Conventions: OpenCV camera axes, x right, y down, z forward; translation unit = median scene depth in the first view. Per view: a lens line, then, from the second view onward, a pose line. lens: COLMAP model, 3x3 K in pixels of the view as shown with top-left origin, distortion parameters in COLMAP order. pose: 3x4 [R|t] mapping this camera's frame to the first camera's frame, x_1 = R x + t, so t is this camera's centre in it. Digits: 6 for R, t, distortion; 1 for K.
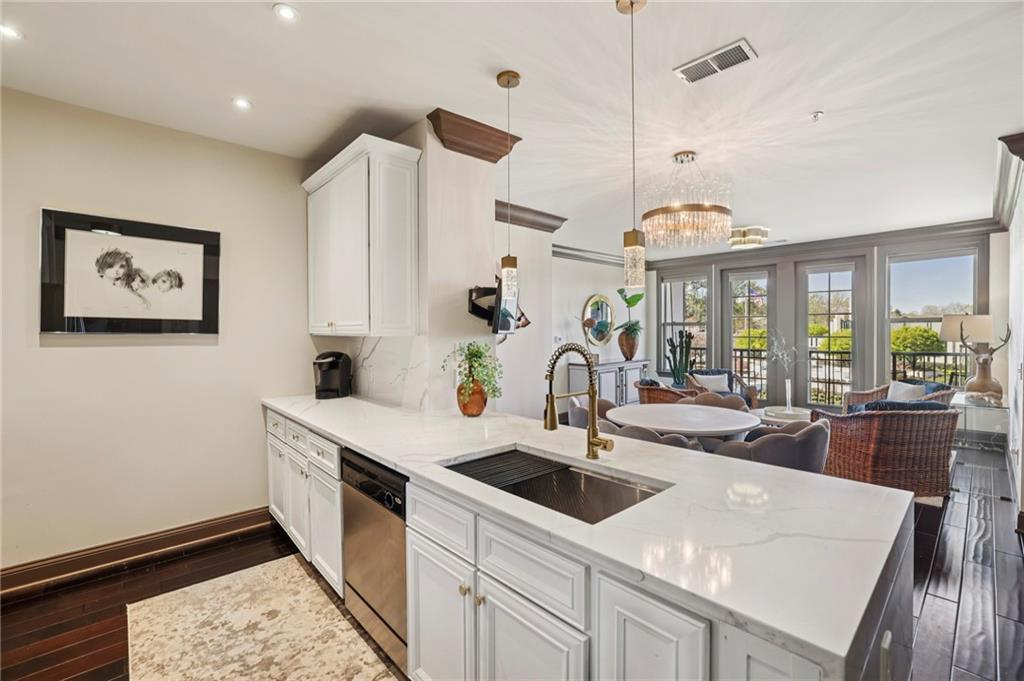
lens RADIAL K [[448.4, 0, 508.1], [0, 448.4, 335.1], [0, 0, 1]] dist [-0.022666, 0.006199]
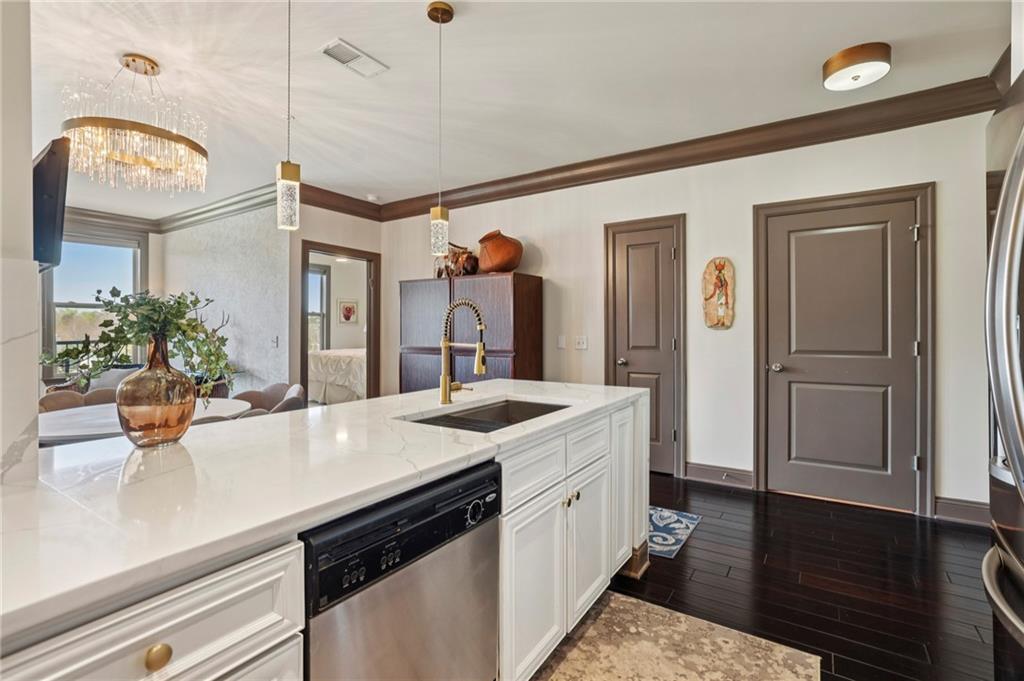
lens RADIAL K [[492.5, 0, 517.5], [0, 492.5, 330.8], [0, 0, 1]] dist [0.001948, 0.000324]
pose [[-0.289432, 0.001642, 0.957197, -0.662076], [0.017945, 0.999832, 0.003711, 0.059672], [-0.957030, 0.018251, -0.289413, 0.757270]]
